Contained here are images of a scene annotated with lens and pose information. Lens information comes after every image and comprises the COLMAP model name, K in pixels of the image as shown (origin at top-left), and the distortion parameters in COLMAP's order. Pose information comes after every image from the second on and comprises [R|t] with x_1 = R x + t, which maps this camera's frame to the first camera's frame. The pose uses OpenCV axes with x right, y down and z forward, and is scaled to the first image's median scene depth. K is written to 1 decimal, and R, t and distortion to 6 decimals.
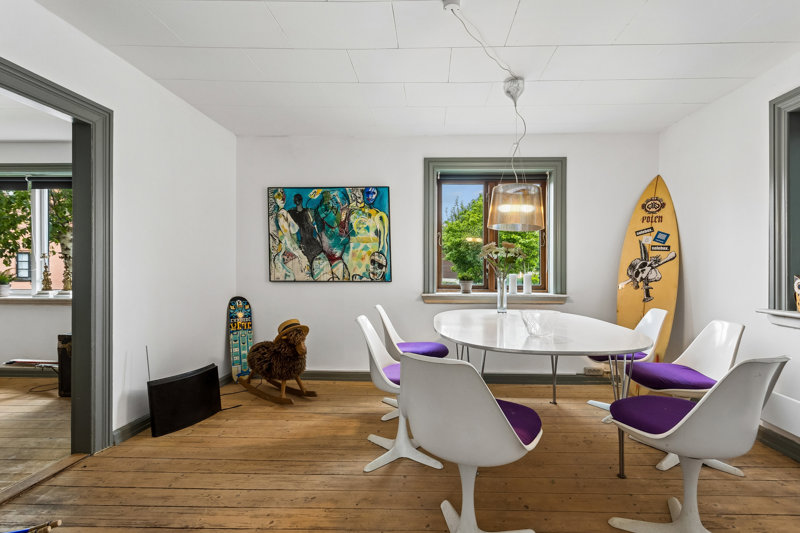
lens RADIAL K [[373.7, 0, 400.0], [0, 373.7, 266.5], [0, 0, 1]] dist [0.003939, 0.000799]
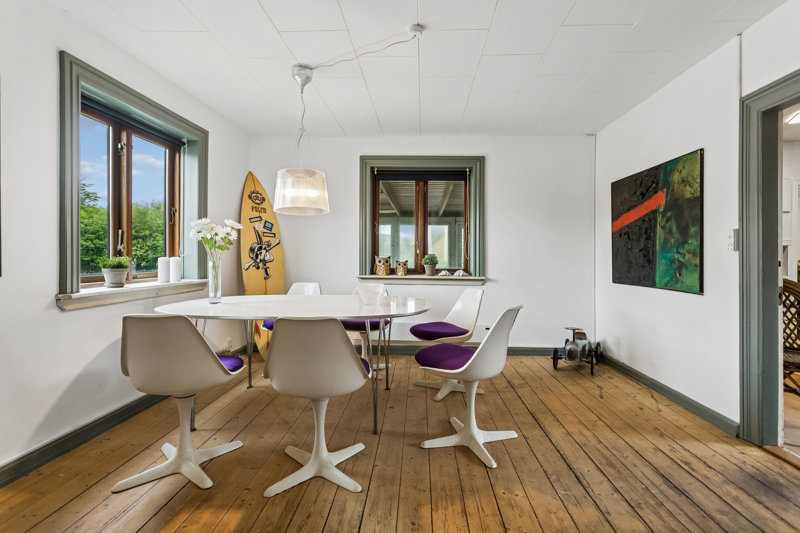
lens RADIAL K [[390.3, 0, 417.9], [0, 390.3, 256.0], [0, 0, 1]] dist [0.001482, 0.000142]
pose [[-0.010123, -0.007124, 0.999923, -0.575327], [-0.010005, 0.999925, 0.007023, 0.006278], [-0.999899, -0.009933, -0.010194, 0.524343]]
